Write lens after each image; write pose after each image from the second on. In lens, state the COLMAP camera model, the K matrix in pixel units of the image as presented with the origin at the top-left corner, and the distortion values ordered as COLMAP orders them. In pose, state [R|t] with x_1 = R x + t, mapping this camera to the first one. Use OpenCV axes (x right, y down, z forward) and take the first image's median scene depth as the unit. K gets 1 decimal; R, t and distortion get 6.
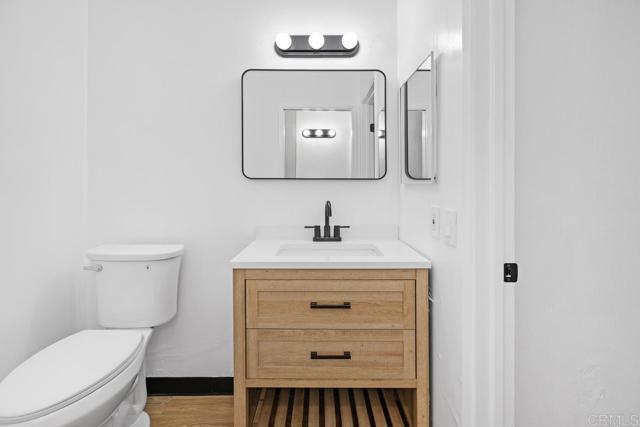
lens RADIAL K [[295.7, 0, 323.8], [0, 295.7, 186.3], [0, 0, 1]] dist [-0.013996, -0.000212]
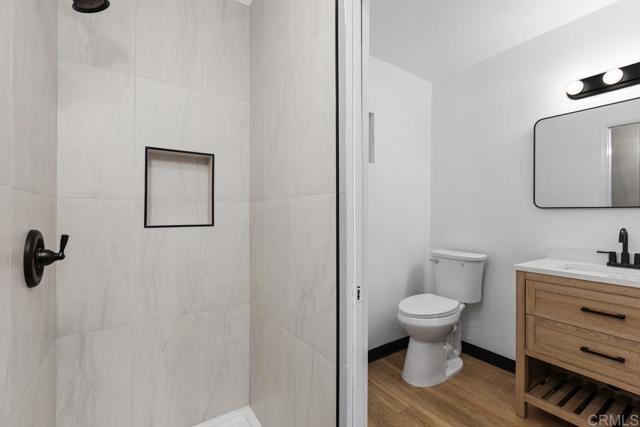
lens RADIAL K [[295.7, 0, 325.1], [0, 295.7, 212.4], [0, 0, 1]] dist [-0.013996, -0.000212]
pose [[0.542203, -0.005665, -0.840229, 0.405245], [-0.002806, 0.999959, -0.008553, 0.005759], [0.840243, 0.006995, 0.542165, -0.591012]]
